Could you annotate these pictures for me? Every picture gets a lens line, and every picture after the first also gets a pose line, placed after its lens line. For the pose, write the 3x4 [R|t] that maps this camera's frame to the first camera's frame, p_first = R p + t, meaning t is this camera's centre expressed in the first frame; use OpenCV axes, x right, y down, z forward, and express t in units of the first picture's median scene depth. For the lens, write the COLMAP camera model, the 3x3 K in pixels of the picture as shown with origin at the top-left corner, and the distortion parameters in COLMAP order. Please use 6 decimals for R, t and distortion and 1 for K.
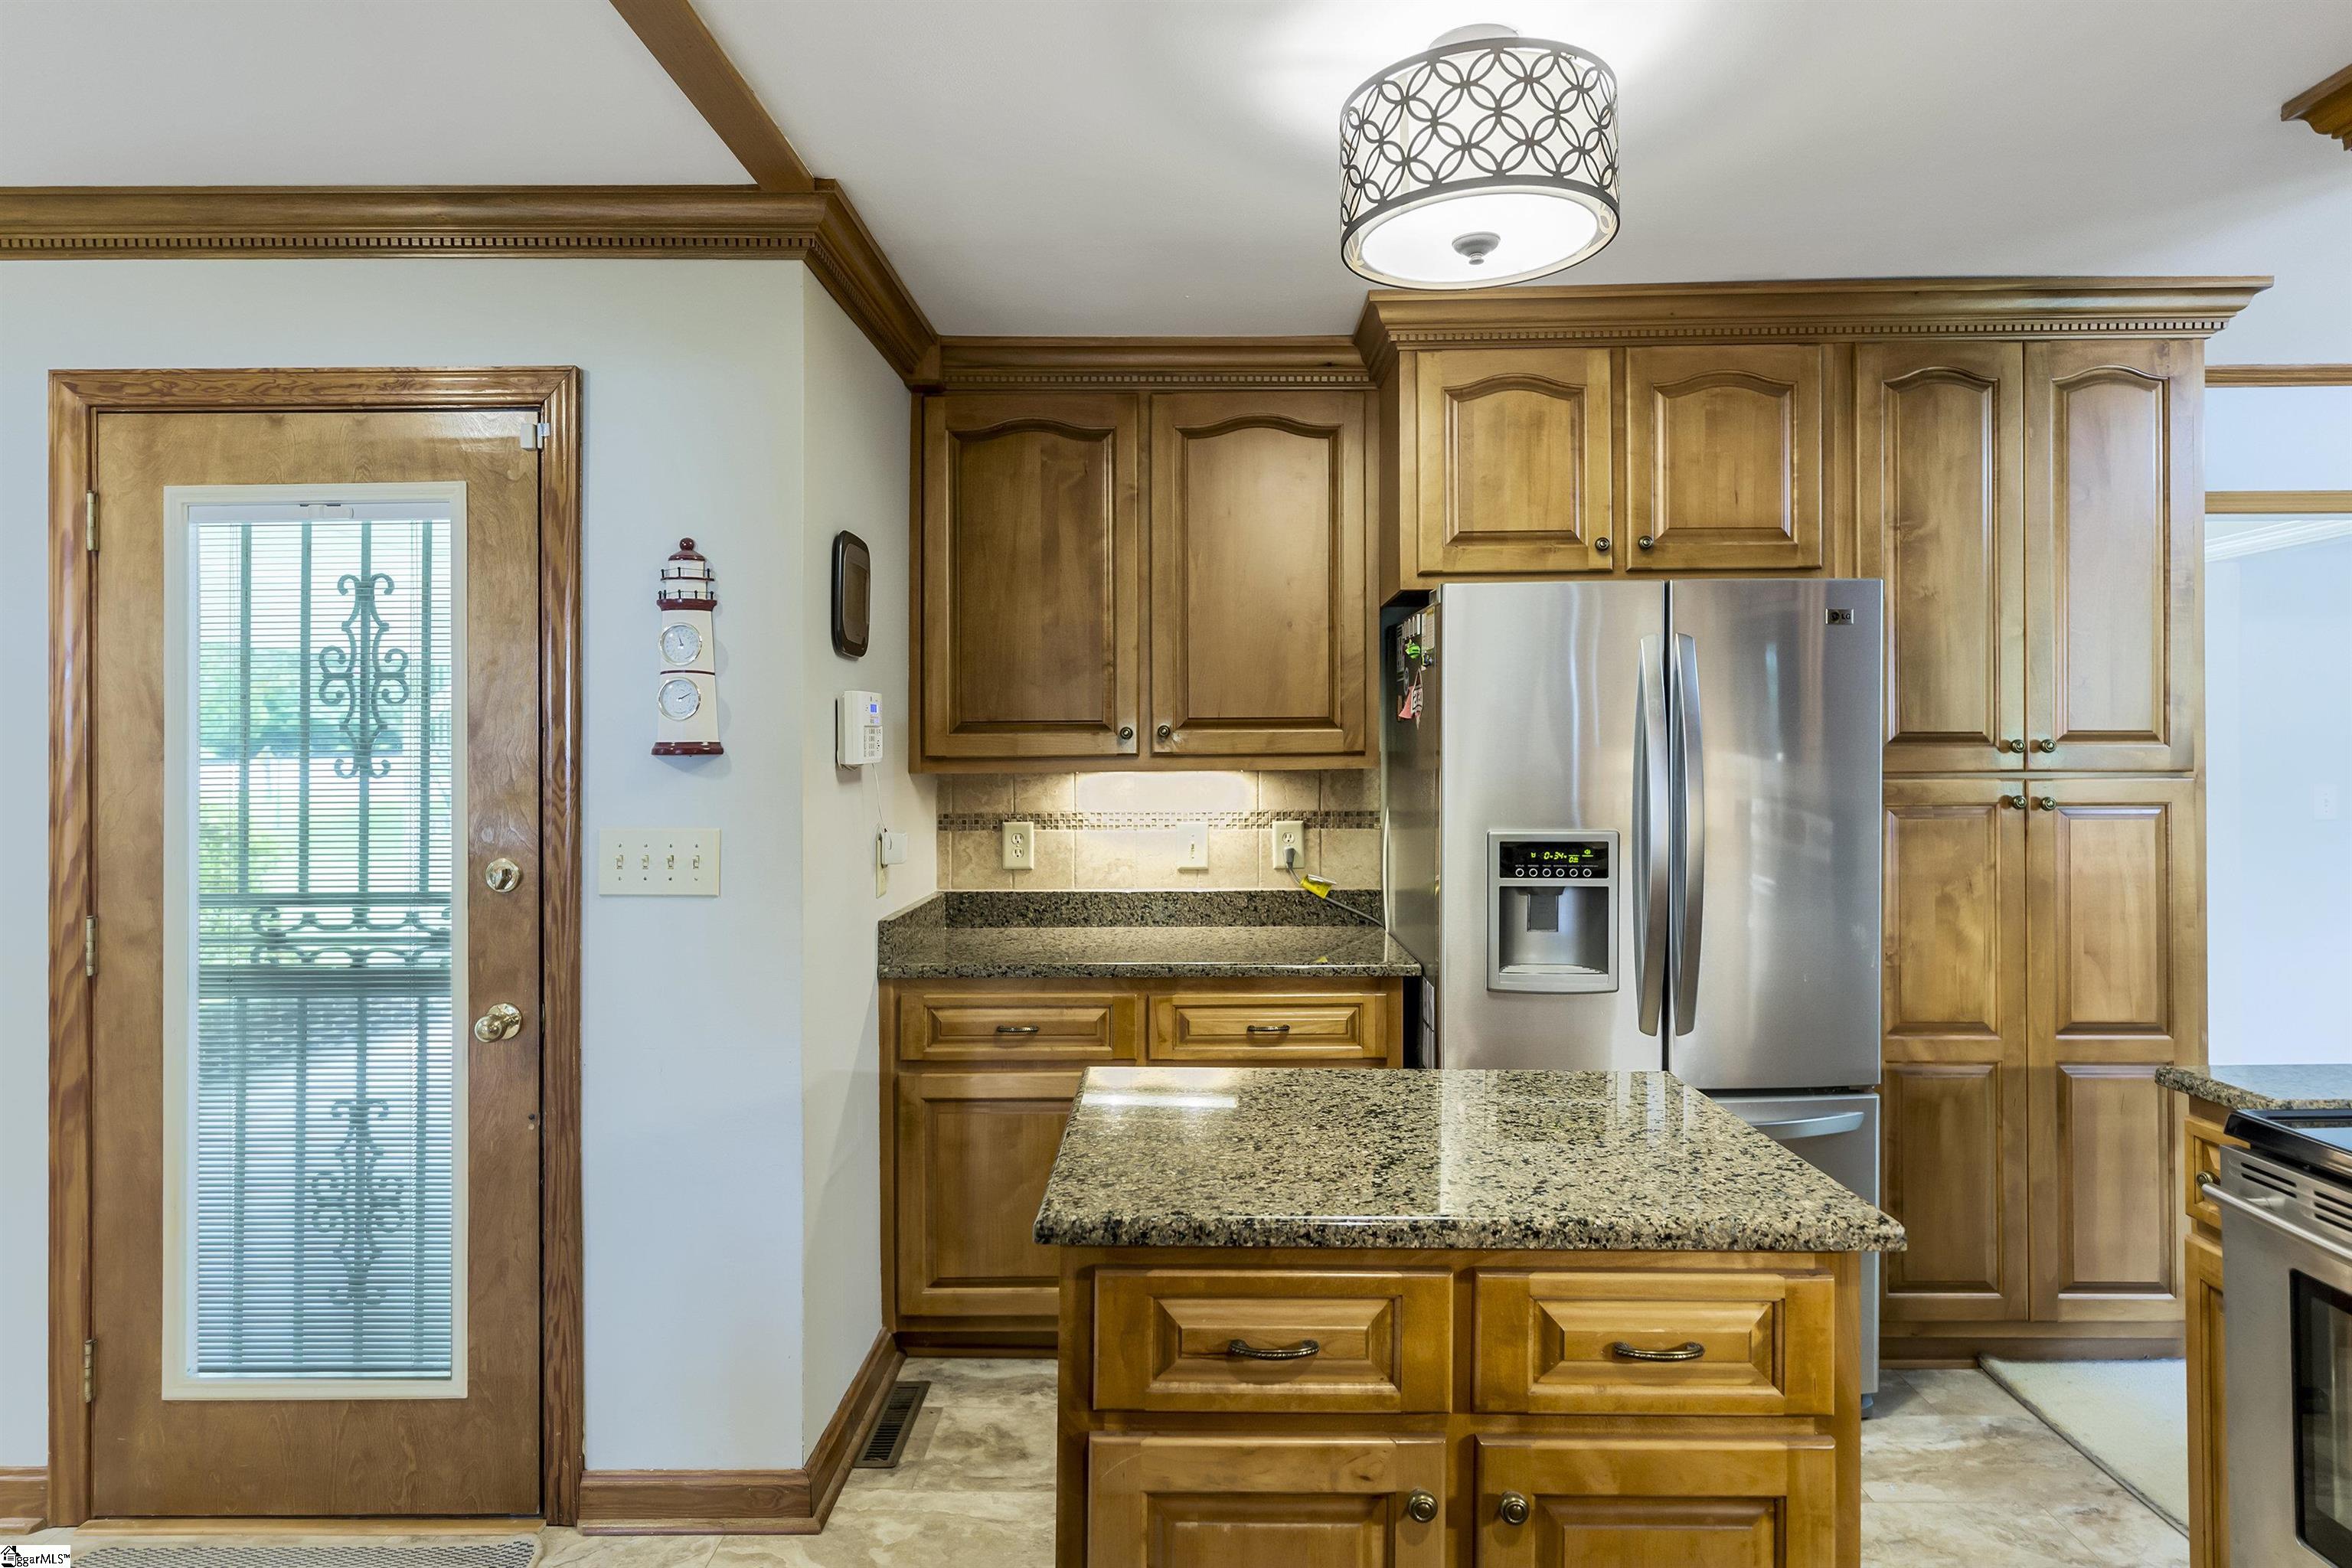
lens RADIAL K [[1361.1, 0, 1187.4], [0, 1361.1, 761.2], [0, 0, 1]] dist [0.002299, -0.000064]
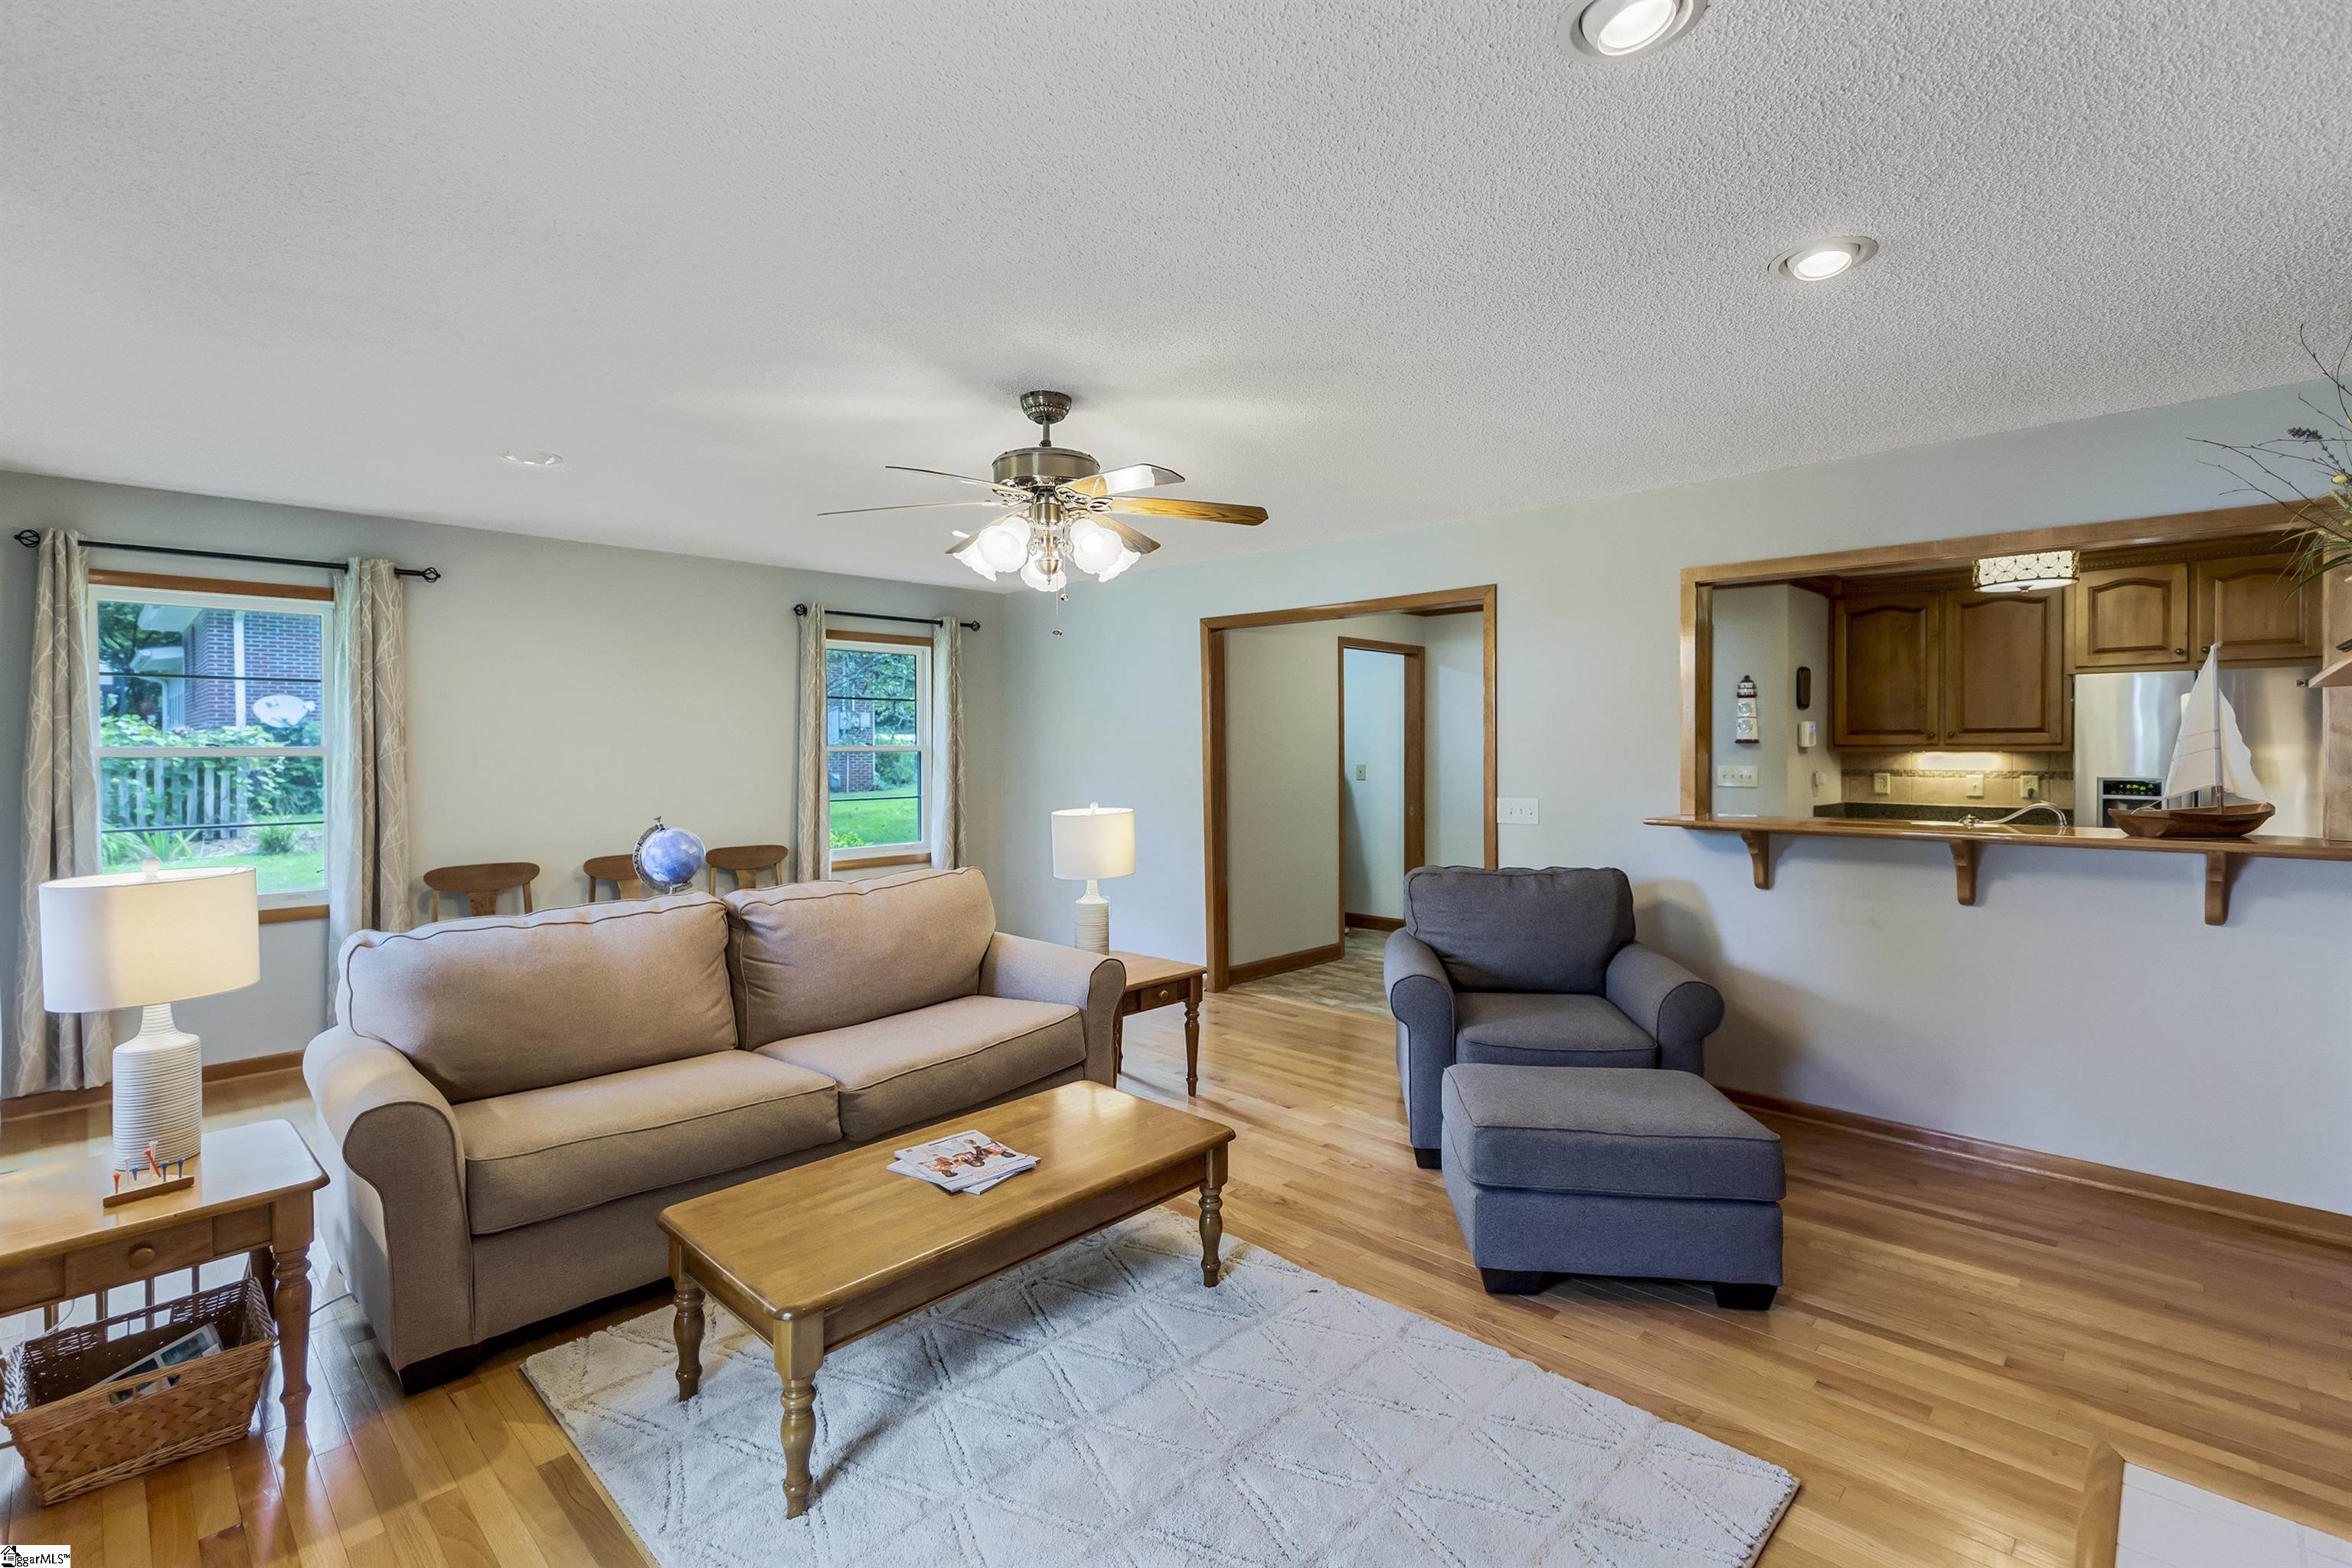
lens RADIAL K [[1067.3, 0, 1189.1], [0, 1067.3, 741.7], [0, 0, 1]] dist [-0.001067, -0.000039]
pose [[0.735731, 0.003342, -0.677265, 0.261654], [-0.006649, 0.999975, -0.002289, 0.003906], [0.677241, 0.006187, 0.735735, -1.239652]]
